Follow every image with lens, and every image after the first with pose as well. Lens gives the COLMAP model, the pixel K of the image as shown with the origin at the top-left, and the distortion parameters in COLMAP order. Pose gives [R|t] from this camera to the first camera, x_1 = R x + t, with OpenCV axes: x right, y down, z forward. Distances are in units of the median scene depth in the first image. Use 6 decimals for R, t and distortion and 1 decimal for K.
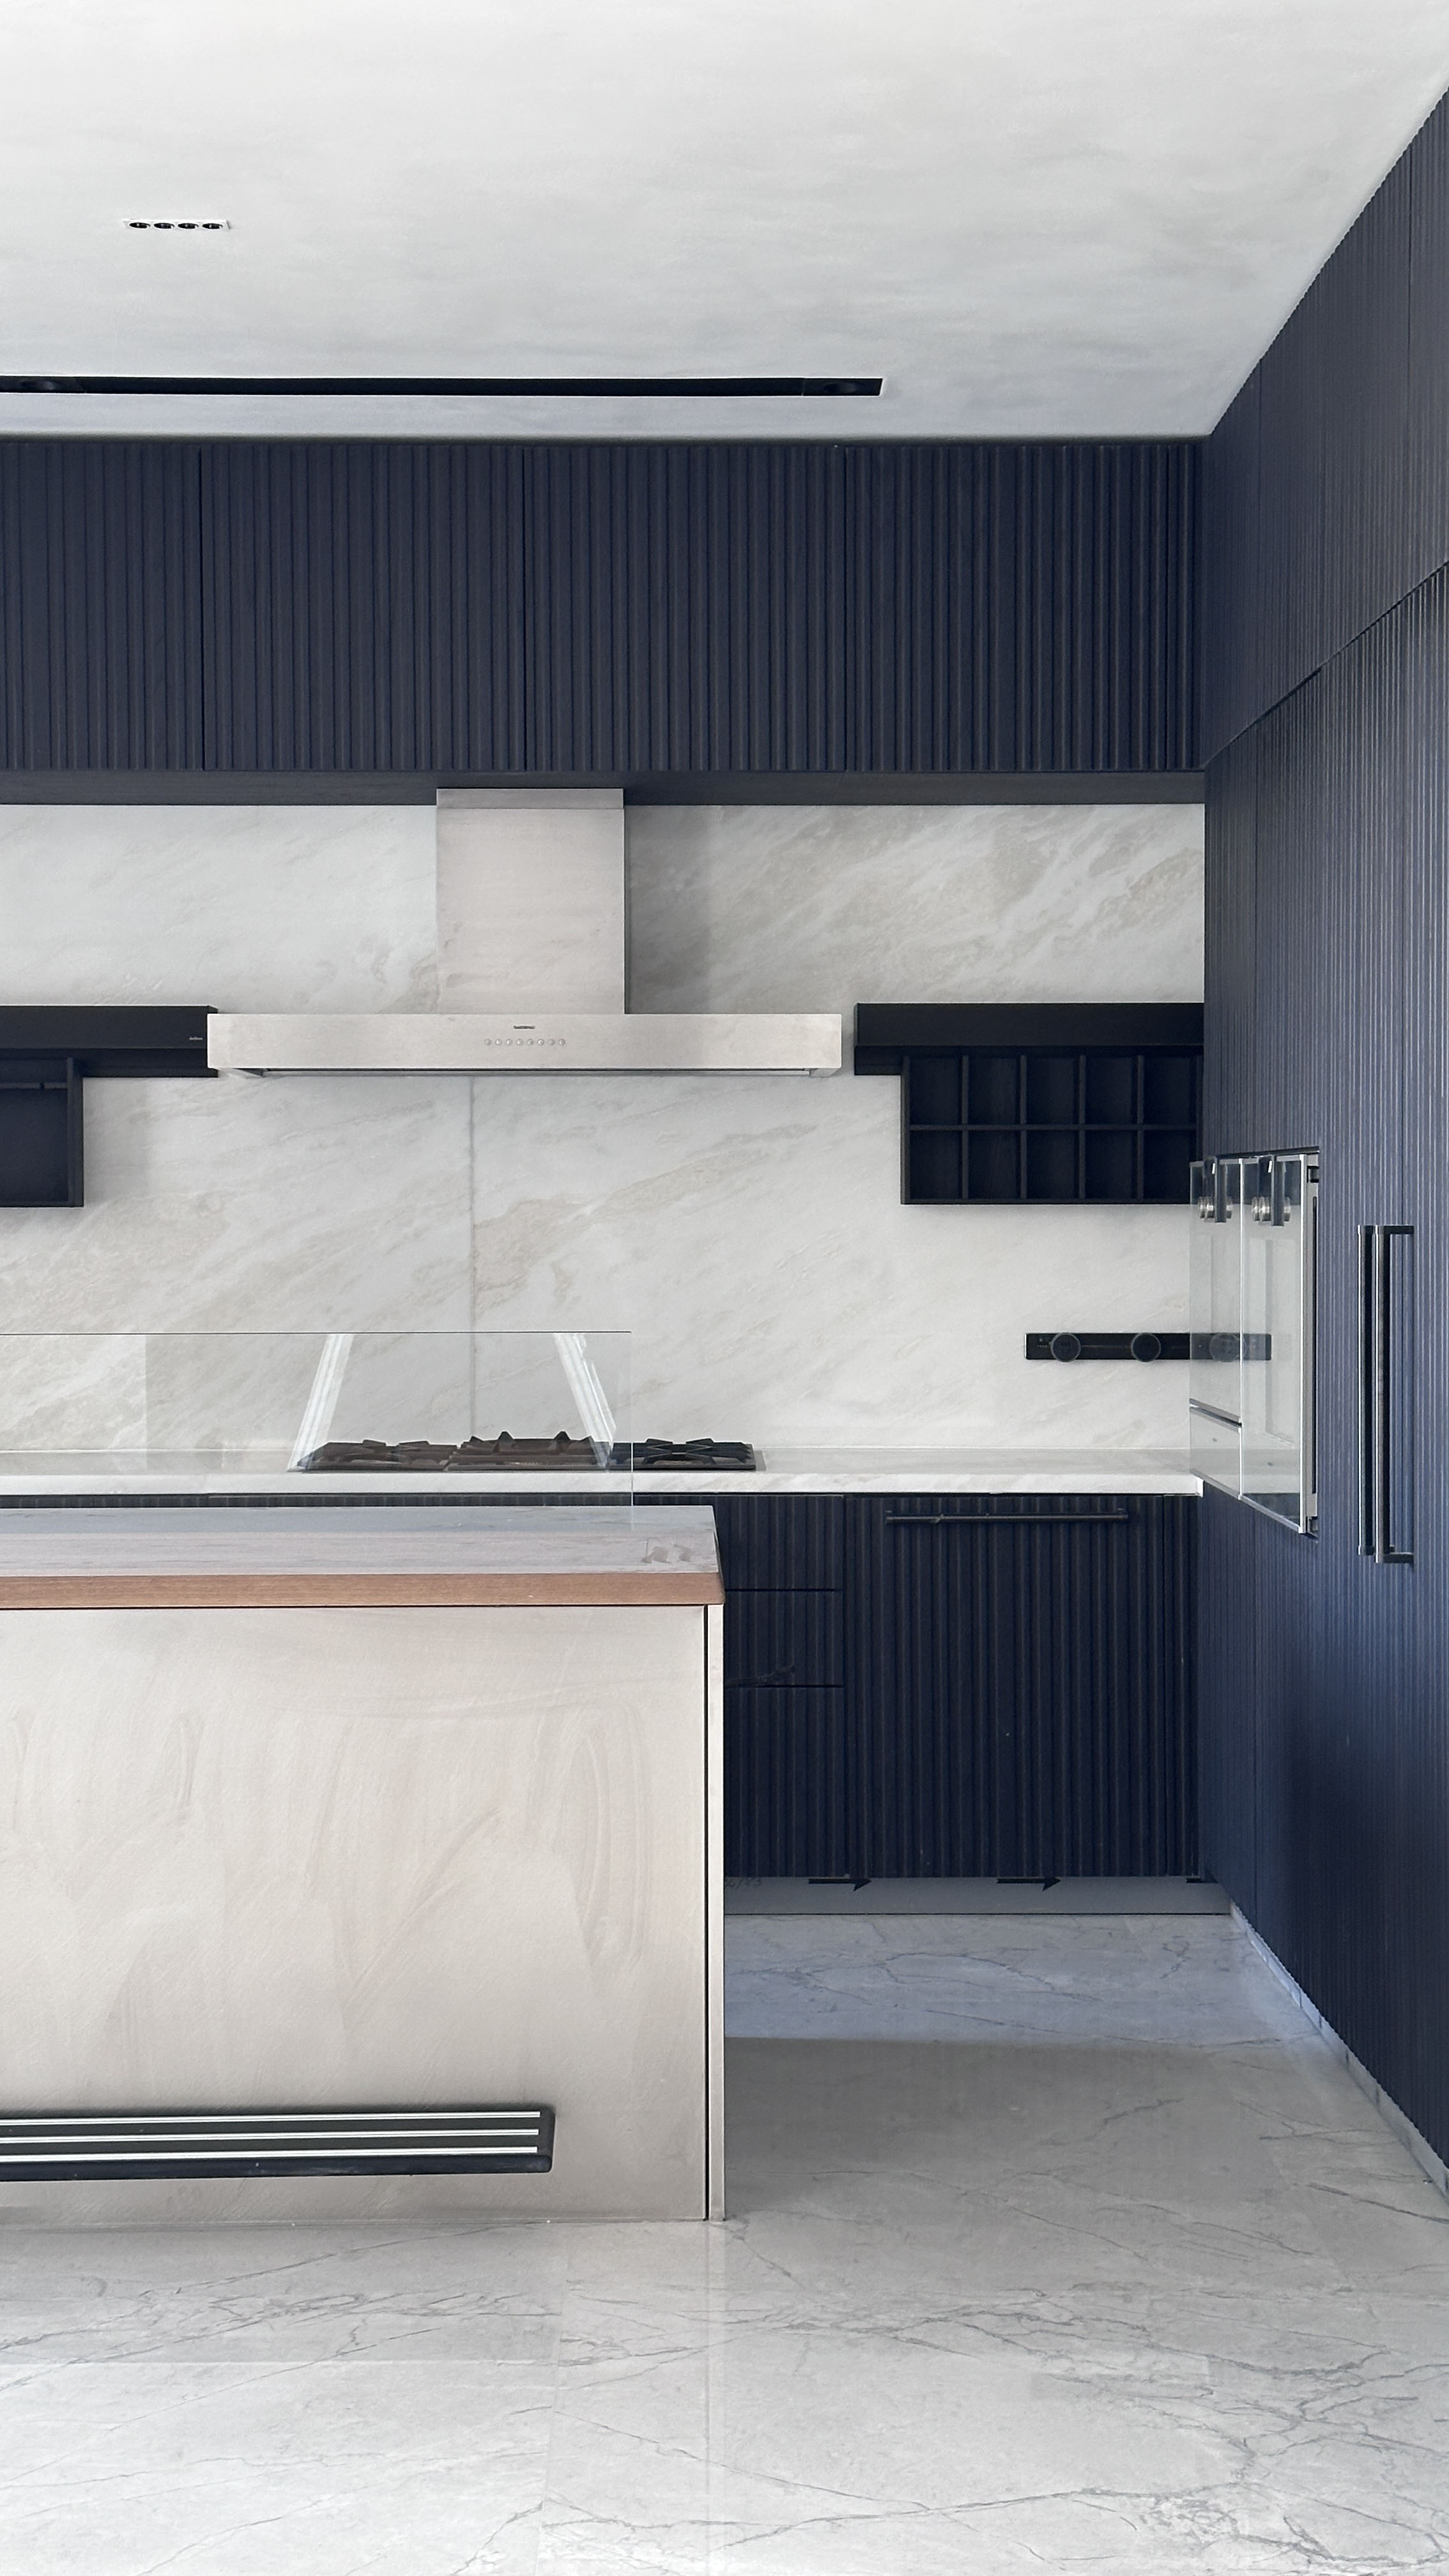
lens RADIAL K [[3630.0, 0, 720.4], [0, 3630.0, 1281.6], [0, 0, 1]] dist [0.152955, -0.021721]
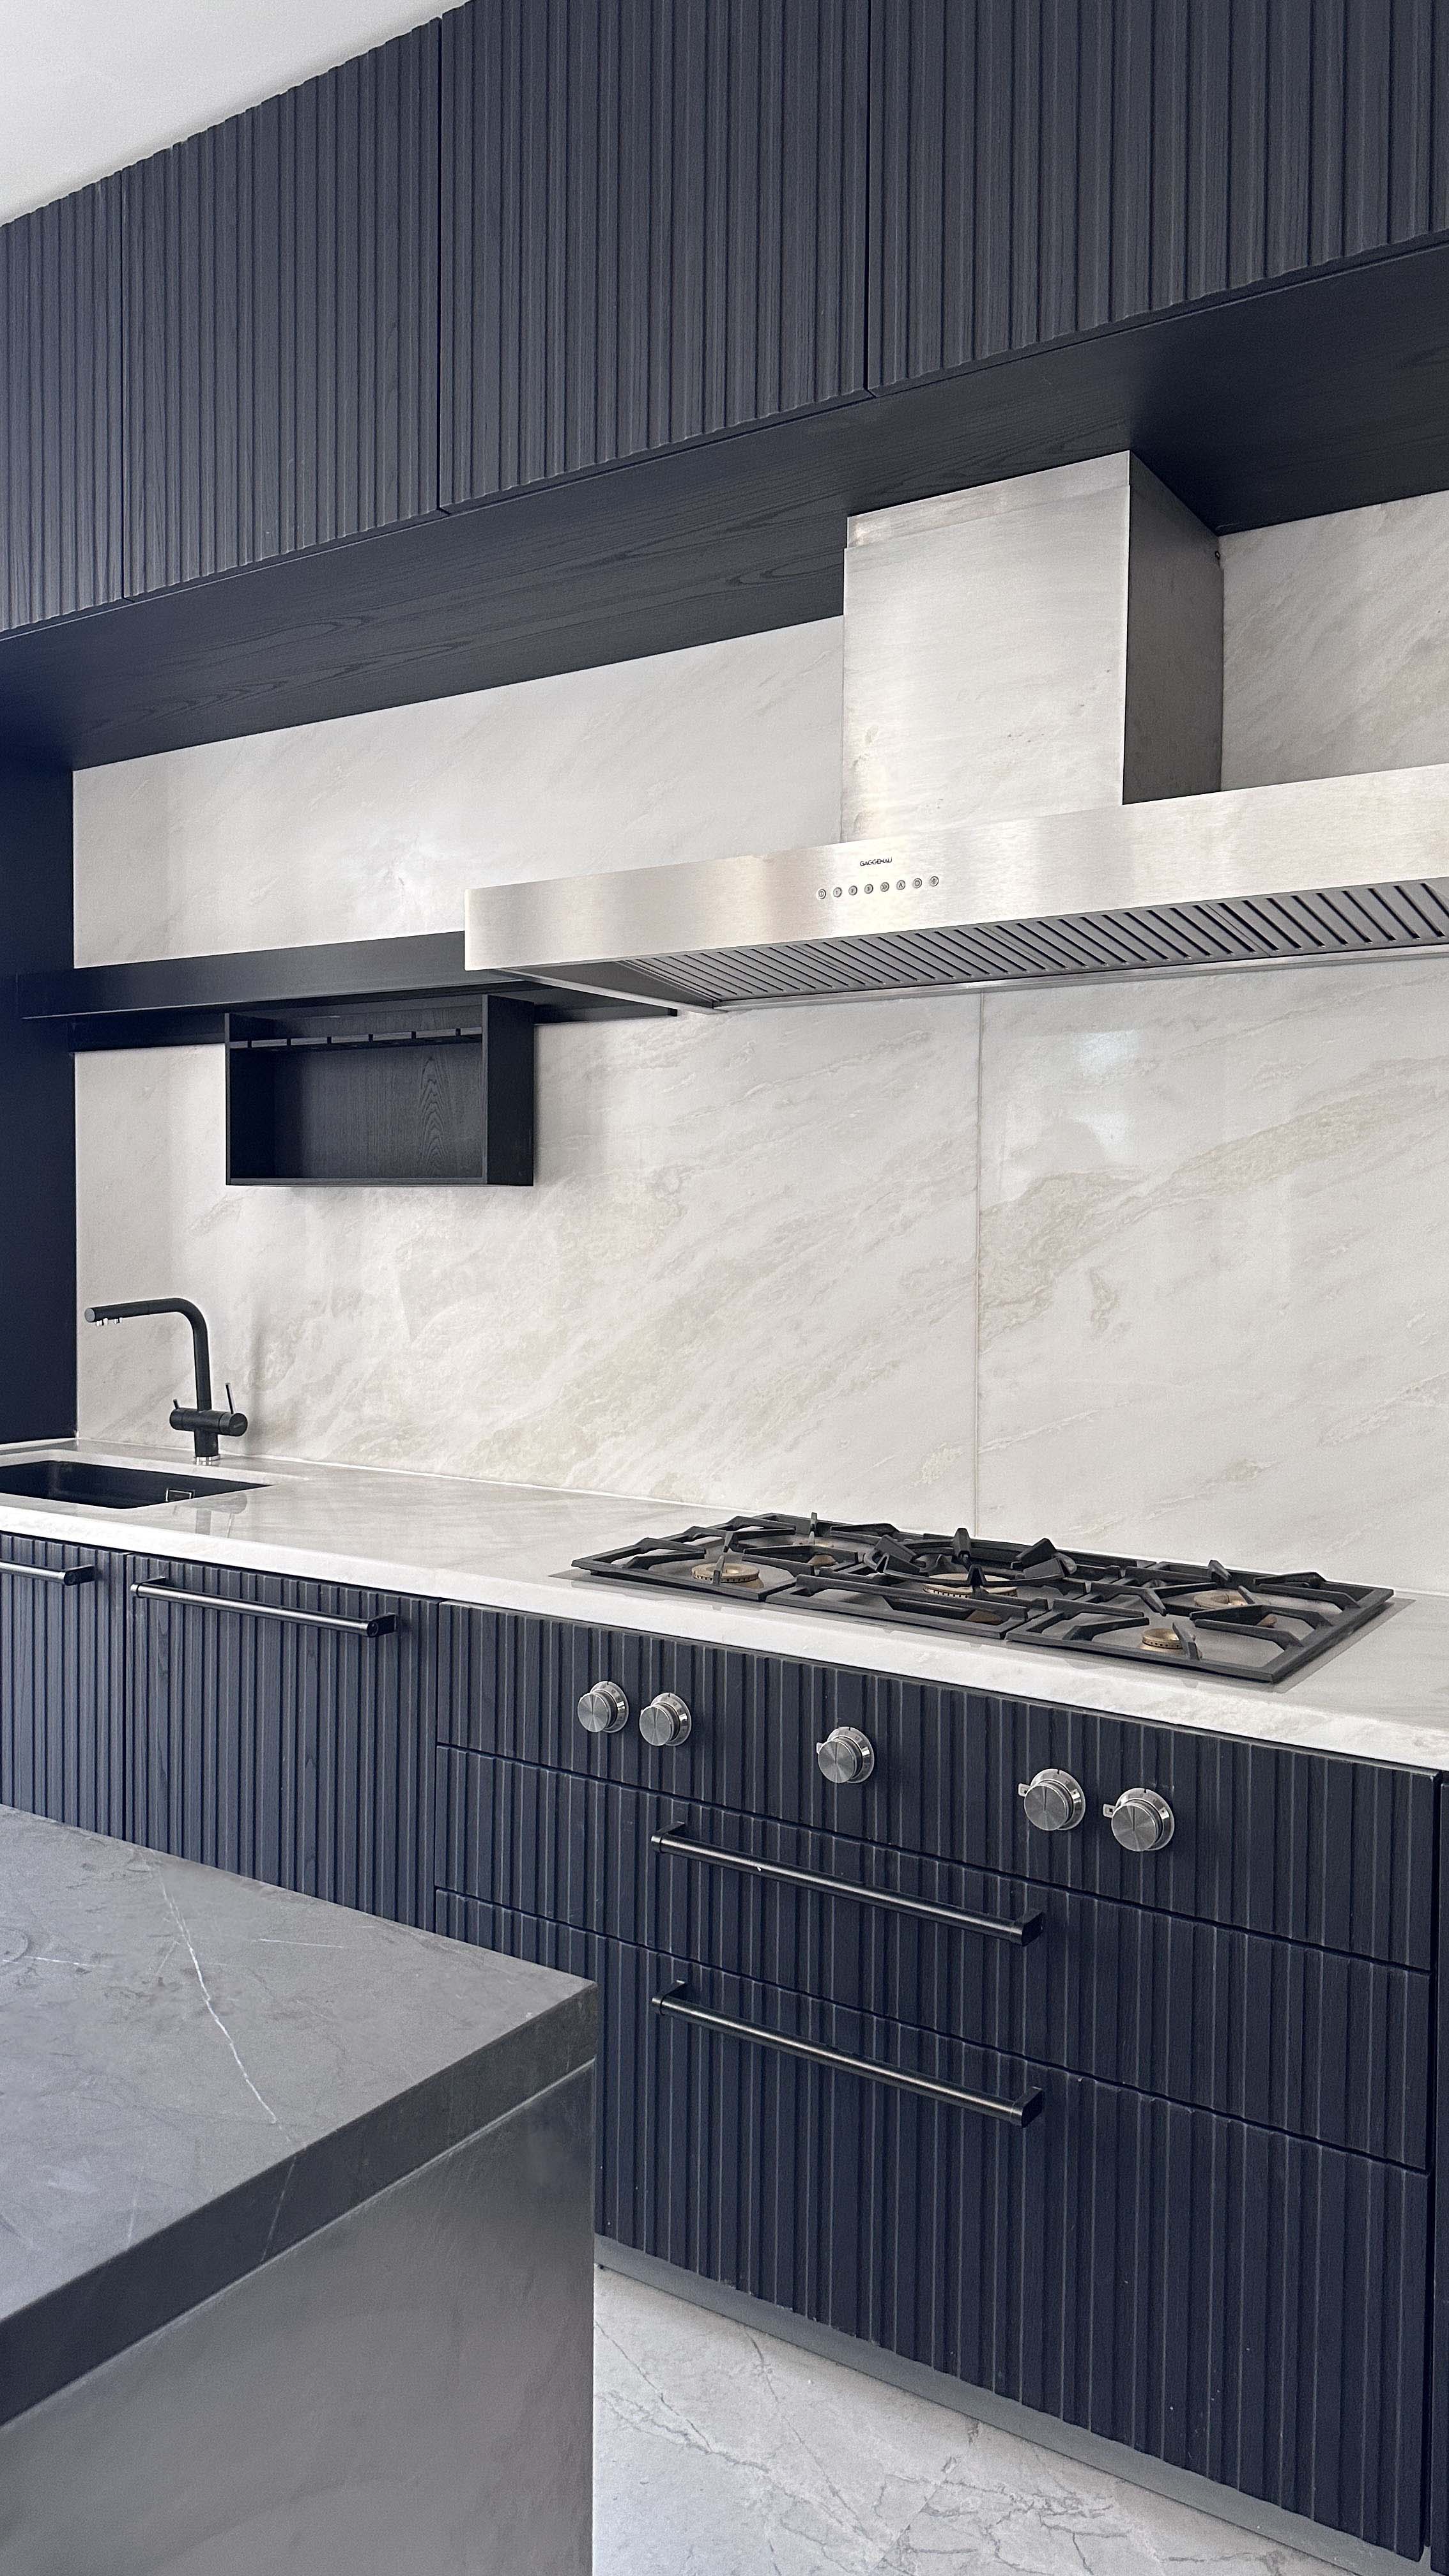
lens RADIAL K [[1777.6, 0, 709.9], [0, 1777.6, 1285.1], [0, 0, 1]] dist [0.105805, -0.125055]
pose [[0.821470, 0.029102, -0.569509, 0.082139], [-0.021286, 0.999566, 0.020375, -0.007522], [0.569855, -0.004615, 0.821733, 0.699548]]
